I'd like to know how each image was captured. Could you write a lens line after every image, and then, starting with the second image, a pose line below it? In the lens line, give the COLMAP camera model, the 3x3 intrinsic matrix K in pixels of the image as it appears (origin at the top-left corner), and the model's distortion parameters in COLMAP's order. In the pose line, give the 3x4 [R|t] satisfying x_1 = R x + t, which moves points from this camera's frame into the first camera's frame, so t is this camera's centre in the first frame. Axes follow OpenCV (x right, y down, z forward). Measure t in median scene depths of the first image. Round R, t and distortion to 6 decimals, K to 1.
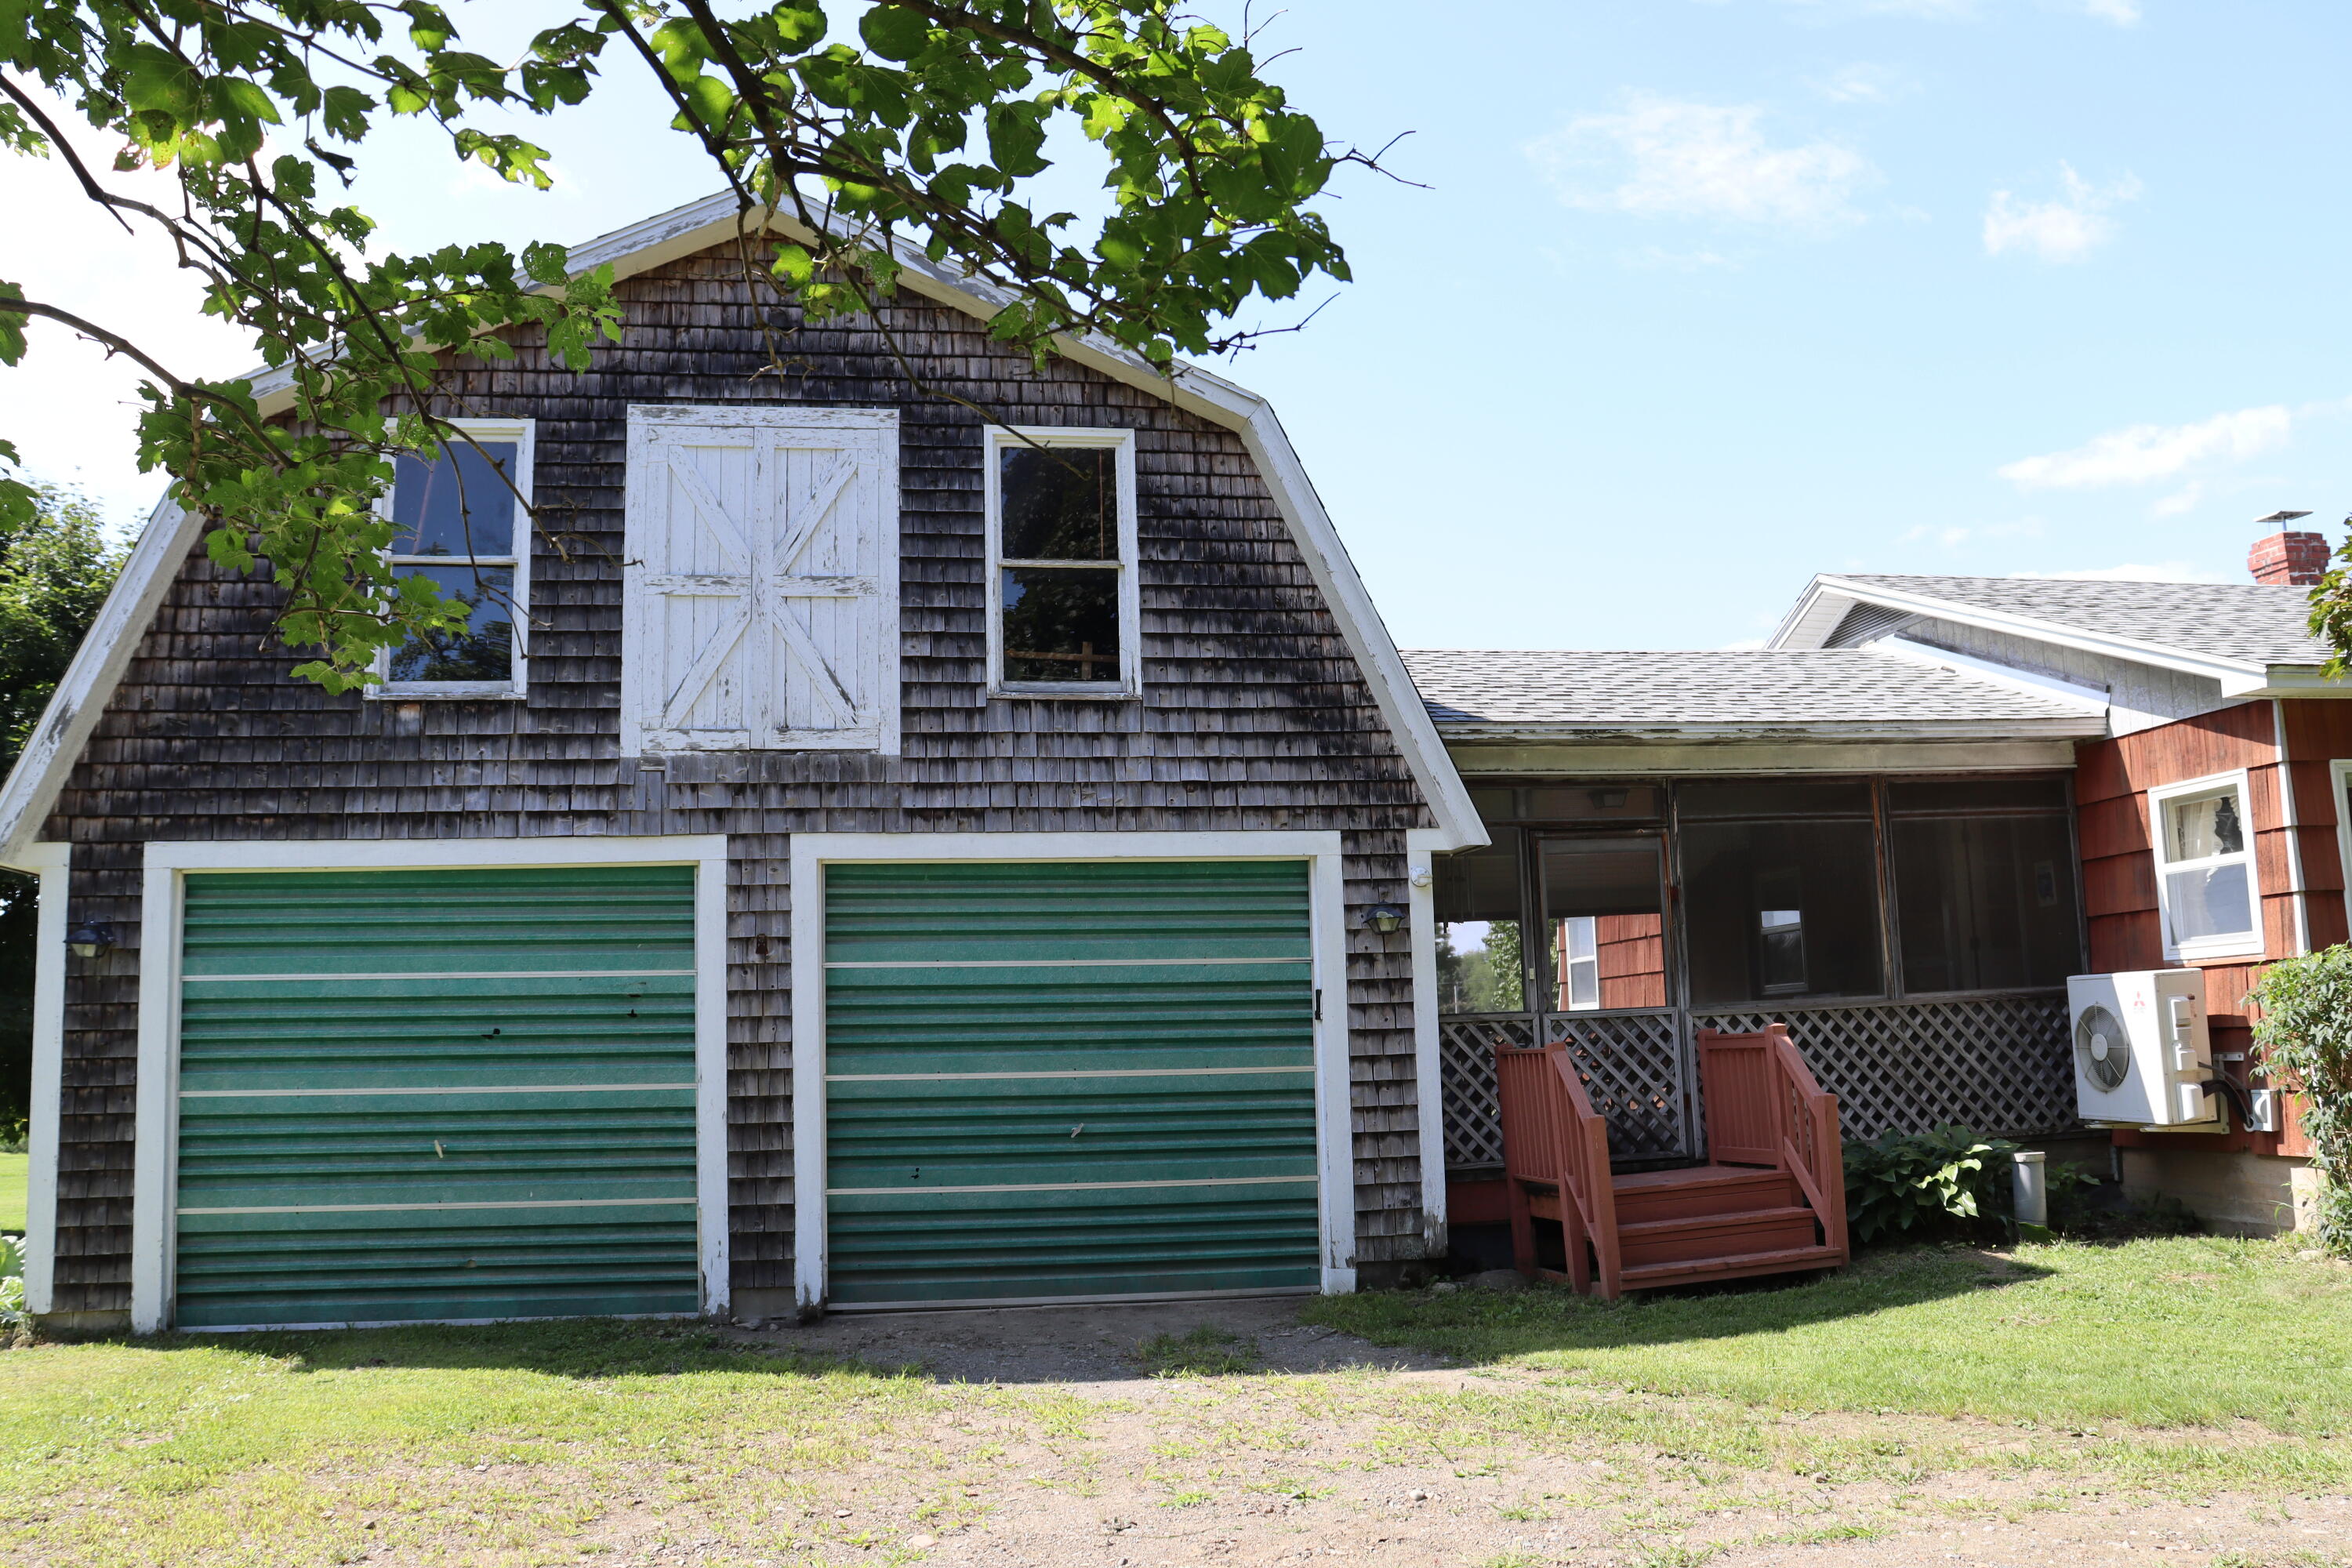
lens RADIAL K [[1993.5, 0, 1176.1], [0, 1993.5, 793.1], [0, 0, 1]] dist [-0.171257, 0.168814]
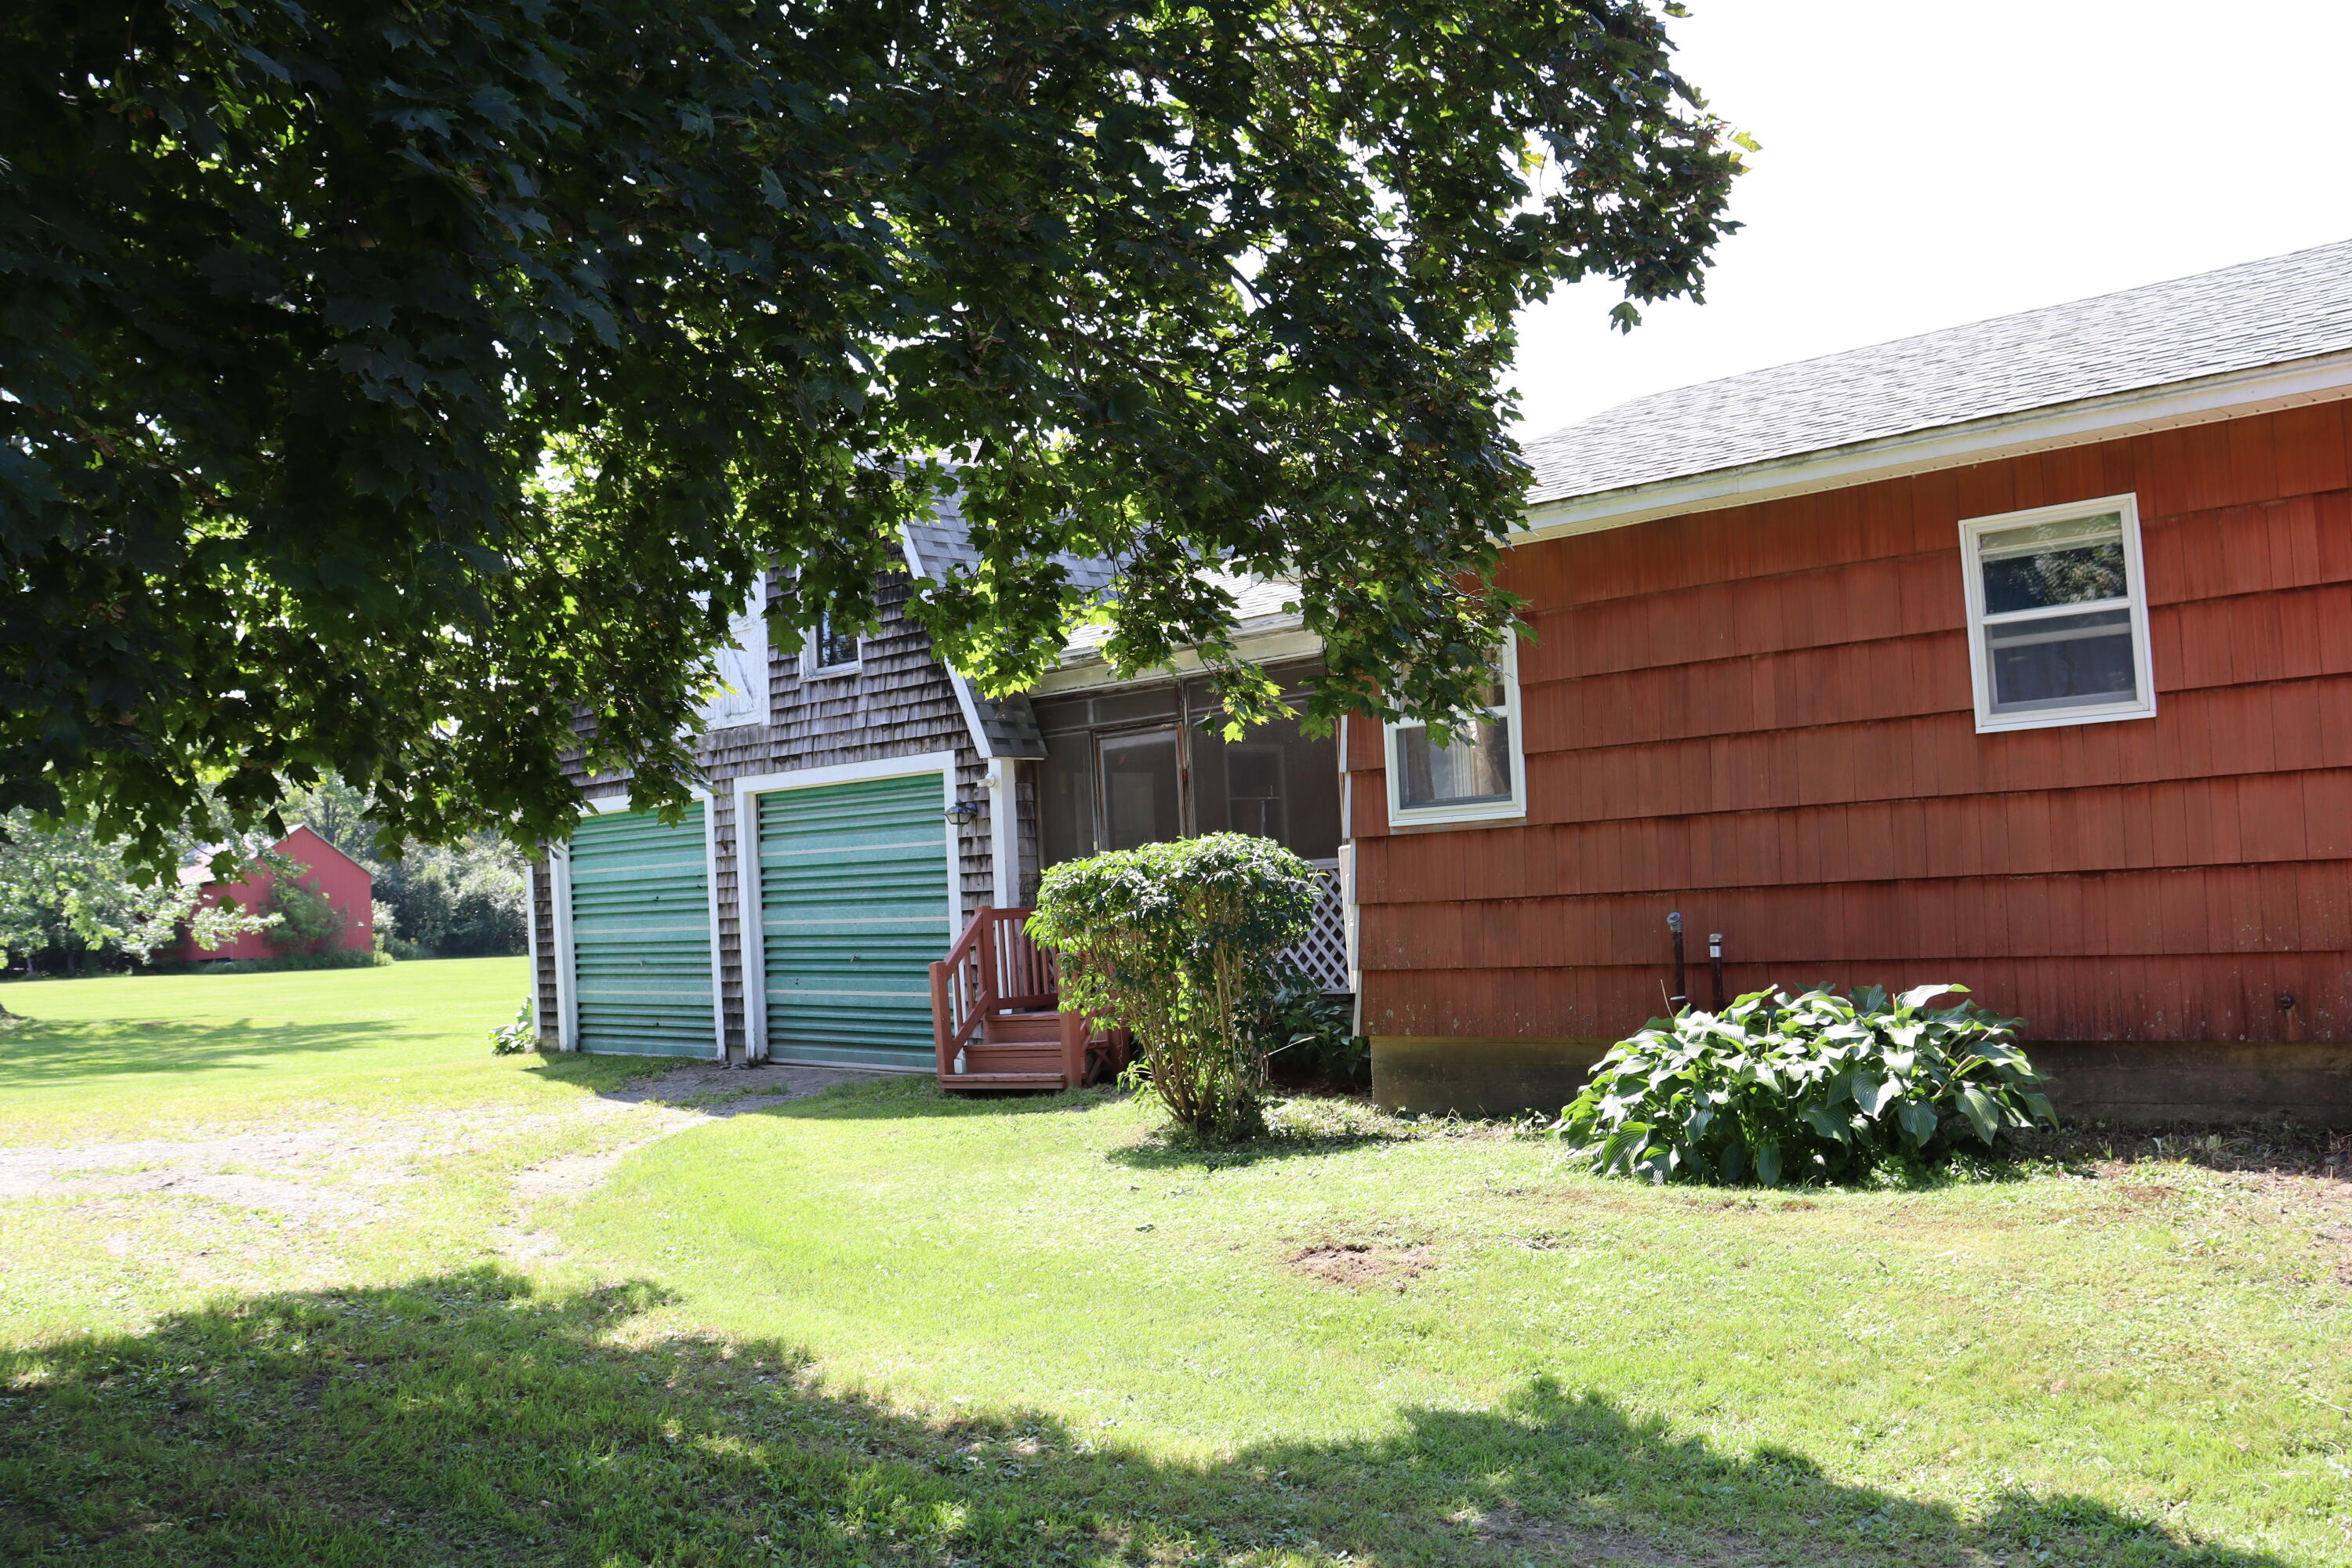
lens RADIAL K [[1993.5, 0, 1227.2], [0, 1993.5, 791.5], [0, 0, 1]] dist [-0.171257, 0.168814]
pose [[0.612390, -0.039460, -0.789570, 1.323365], [0.136987, 0.988942, 0.056822, -0.005423], [0.778597, -0.142958, 0.611024, 0.296730]]
